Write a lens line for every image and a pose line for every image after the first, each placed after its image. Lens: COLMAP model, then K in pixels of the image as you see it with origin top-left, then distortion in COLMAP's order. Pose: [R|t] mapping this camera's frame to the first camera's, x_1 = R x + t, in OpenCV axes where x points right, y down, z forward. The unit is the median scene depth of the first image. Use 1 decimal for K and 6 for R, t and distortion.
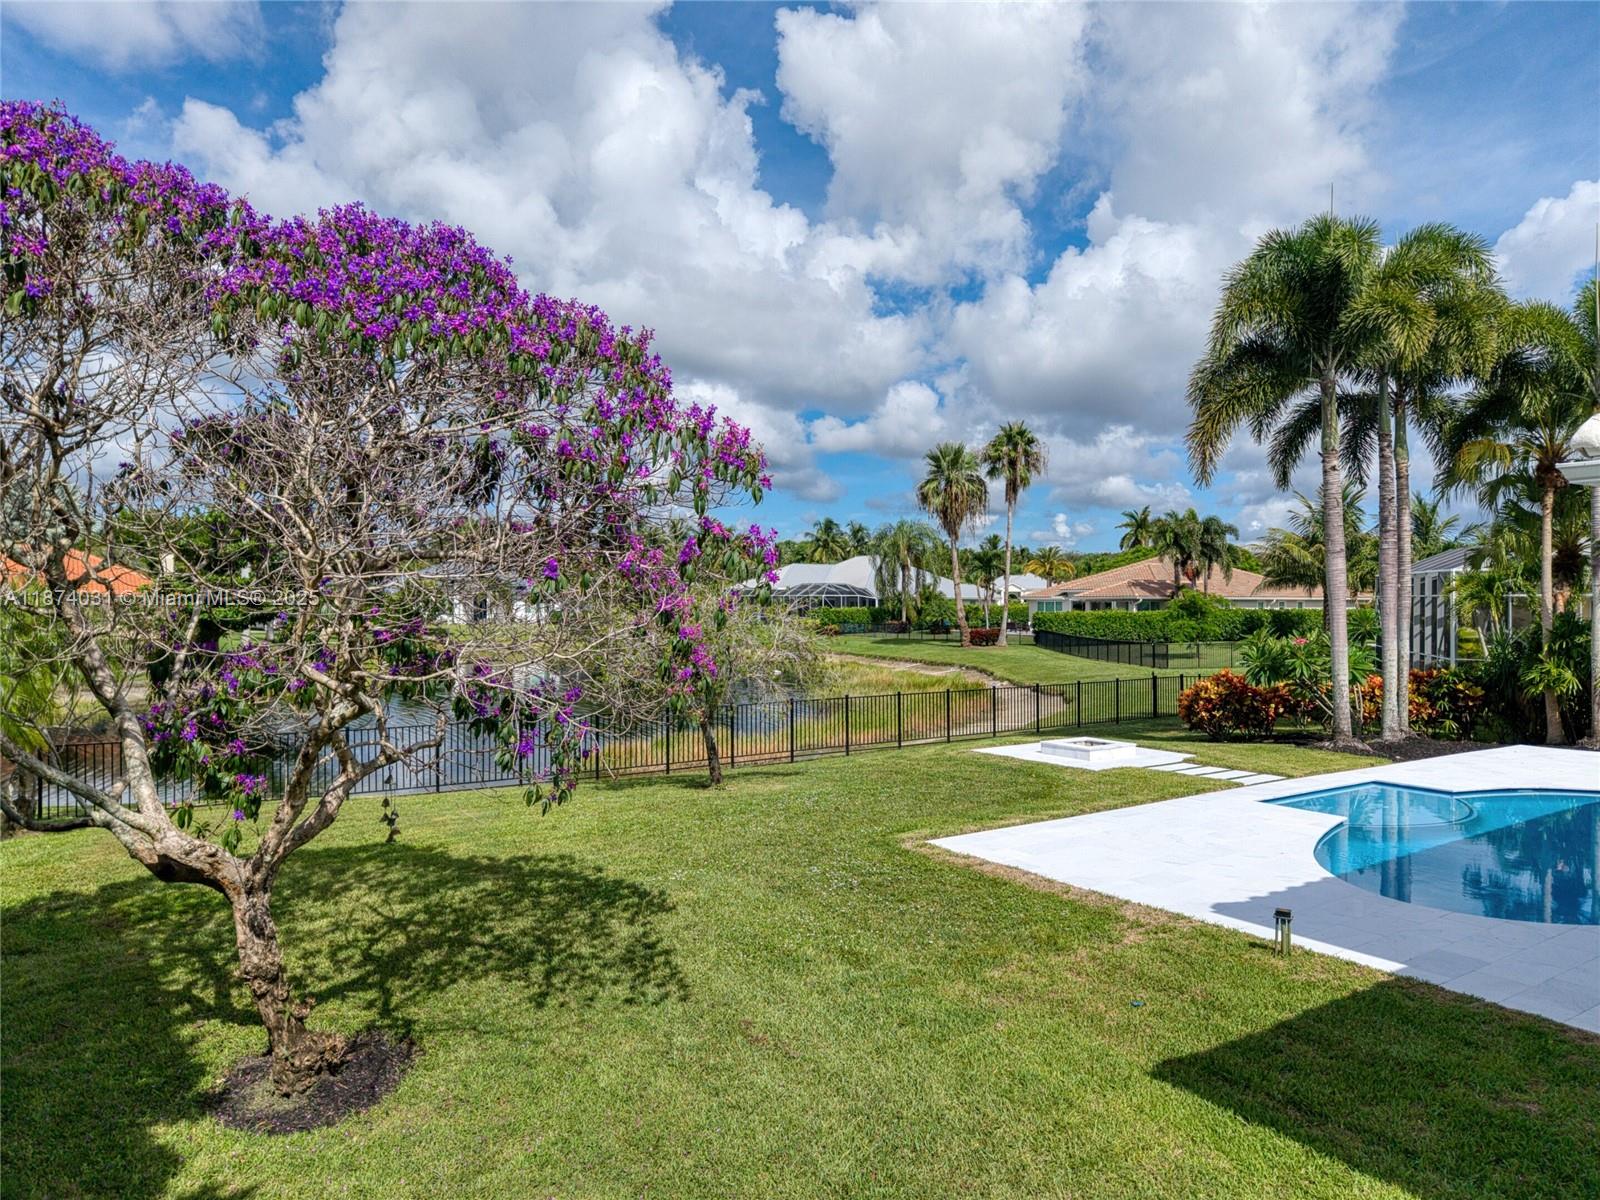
lens RADIAL K [[1076.7, 0, 800.0], [0, 1076.7, 600.0], [0, 0, 1]] dist [0.021057, 0.001938]
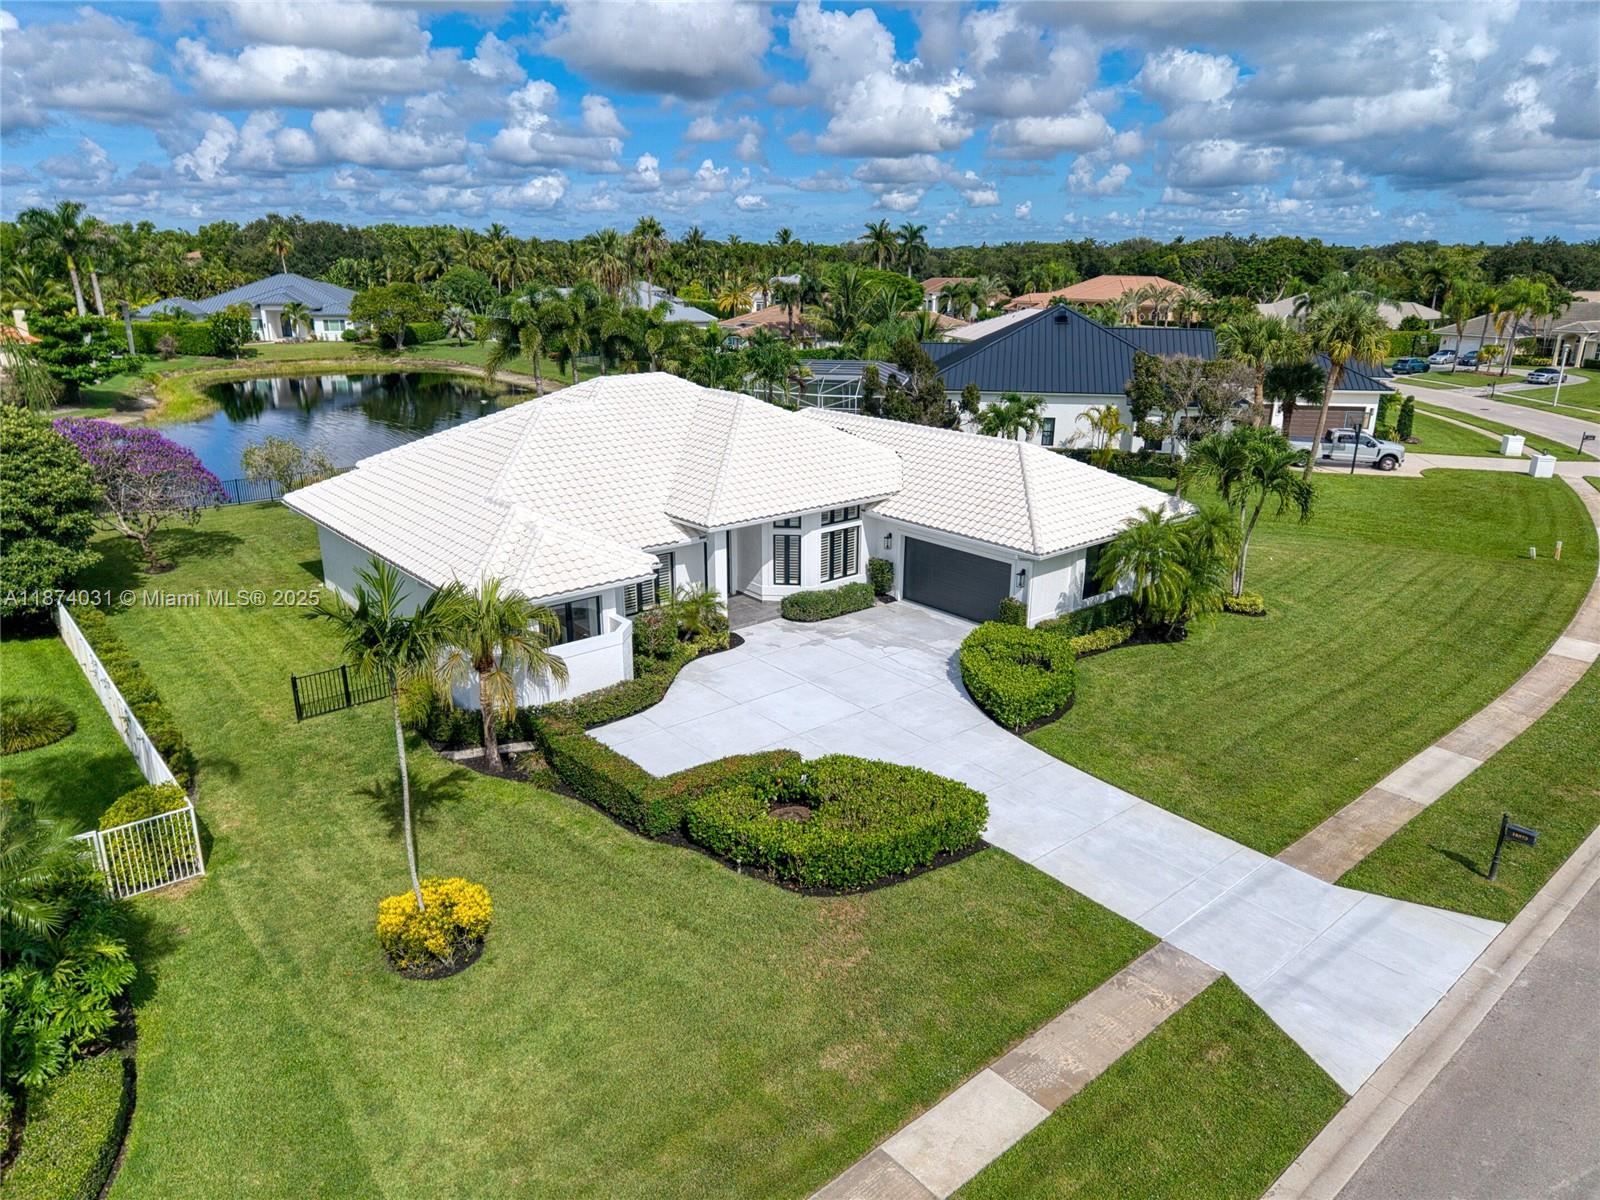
lens RADIAL K [[1068.9, 0, 800.0], [0, 1068.9, 600.0], [0, 0, 1]] dist [0.004322, 0.001171]
pose [[0.994390, -0.024002, 0.103014, 0.239484], [-0.009060, 0.951008, 0.309032, -0.122980], [-0.105384, -0.308232, 0.945456, -0.489722]]
